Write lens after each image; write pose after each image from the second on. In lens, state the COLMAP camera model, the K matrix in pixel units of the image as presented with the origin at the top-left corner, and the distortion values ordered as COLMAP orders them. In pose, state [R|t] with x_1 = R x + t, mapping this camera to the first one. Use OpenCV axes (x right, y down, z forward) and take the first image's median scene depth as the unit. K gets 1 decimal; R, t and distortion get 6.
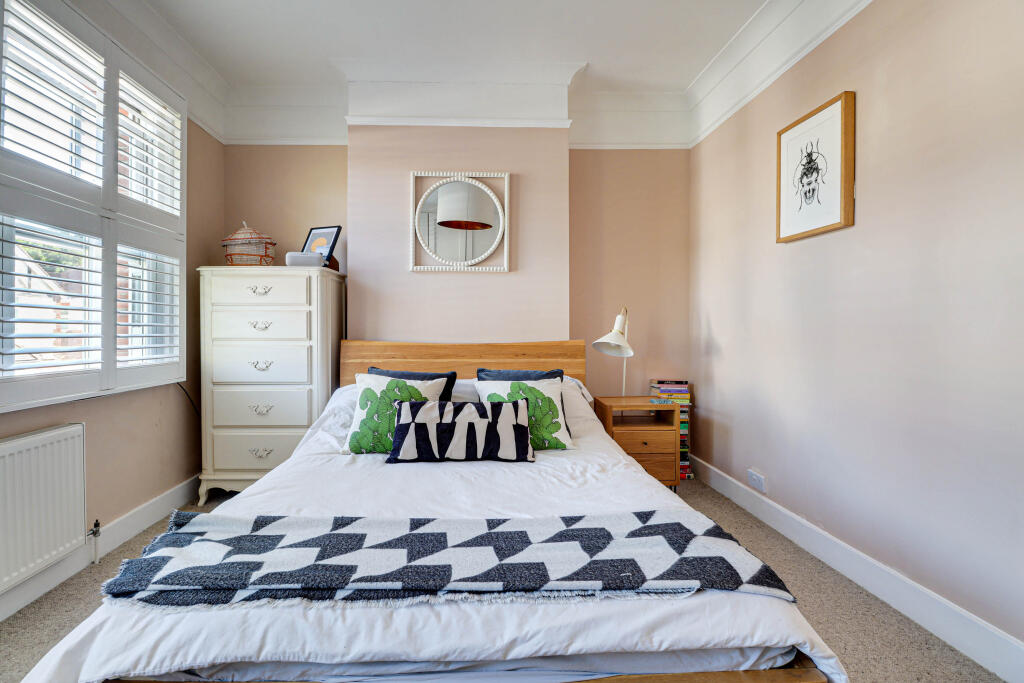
lens RADIAL K [[485.3, 0, 510.7], [0, 485.3, 336.0], [0, 0, 1]] dist [-0.008910, -0.002859]
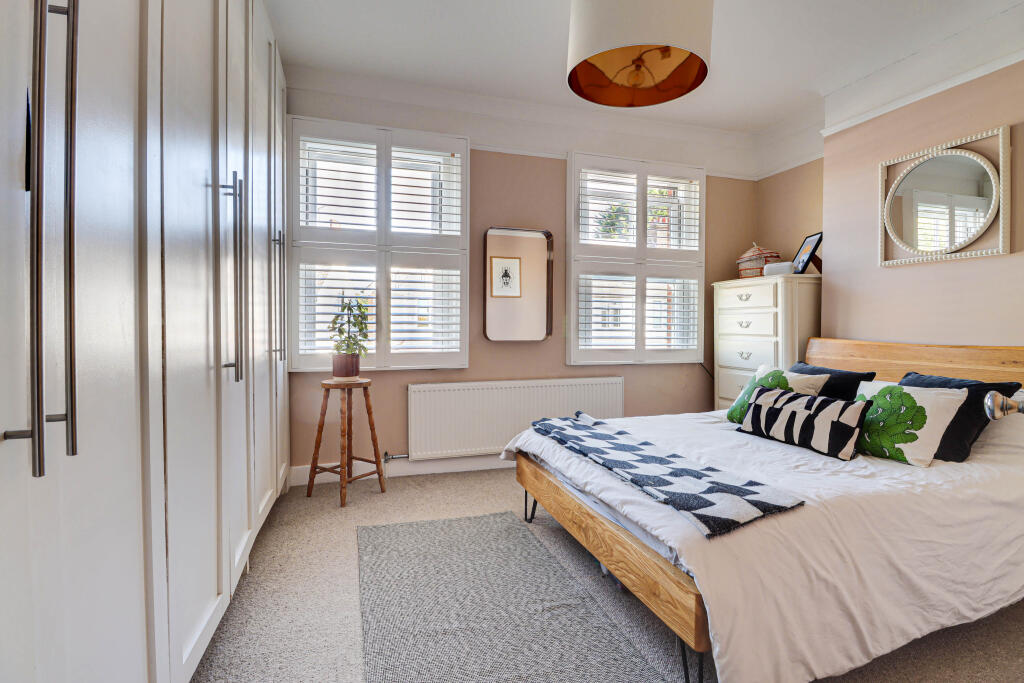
lens RADIAL K [[485.3, 0, 506.3], [0, 485.3, 334.8], [0, 0, 1]] dist [-0.008910, -0.002859]
pose [[0.269556, 0.017440, -0.962827, 0.569559], [-0.016867, 0.999768, 0.013387, -0.000799], [0.962837, 0.012632, 0.269787, 0.040058]]
